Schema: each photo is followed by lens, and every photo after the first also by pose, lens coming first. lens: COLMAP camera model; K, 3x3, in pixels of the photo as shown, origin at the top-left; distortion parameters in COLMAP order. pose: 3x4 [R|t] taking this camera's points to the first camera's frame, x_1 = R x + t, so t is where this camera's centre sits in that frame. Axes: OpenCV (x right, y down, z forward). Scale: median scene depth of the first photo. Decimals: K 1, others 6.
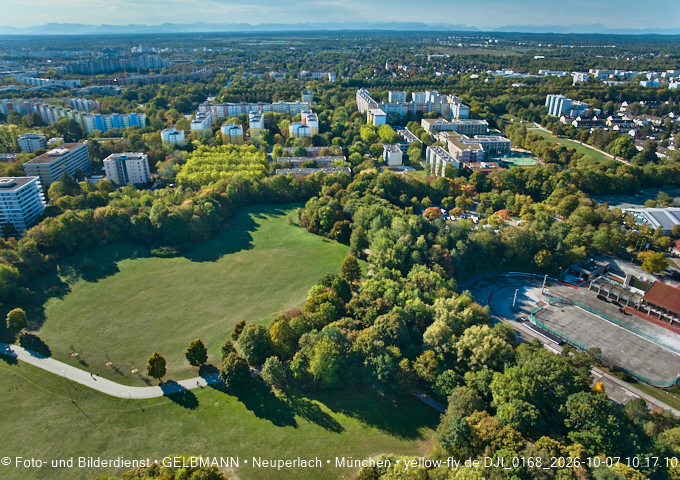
lens RADIAL K [[466.6, 0, 341.9], [0, 466.6, 239.3], [0, 0, 1]] dist [-0.057022, 0.030706]
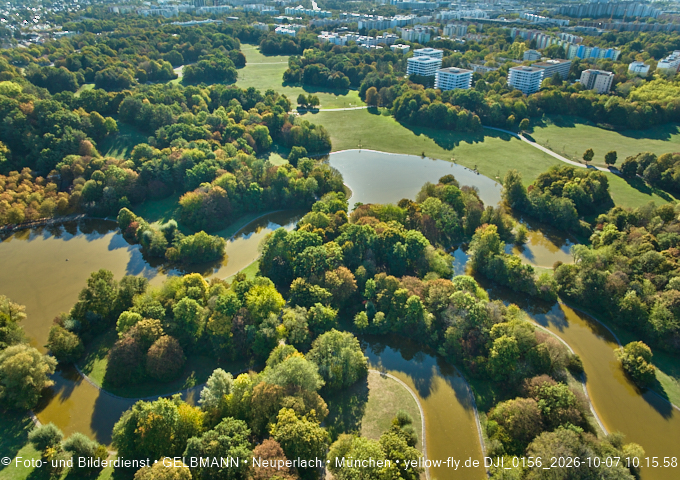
lens RADIAL K [[466.6, 0, 336.9], [0, 466.6, 243.5], [0, 0, 1]] dist [-0.057022, 0.030706]
pose [[0.621477, 0.404190, -0.671116, 0.116678], [-0.333520, 0.911632, 0.240193, 0.148320], [0.708894, 0.074556, 0.701363, -0.324677]]
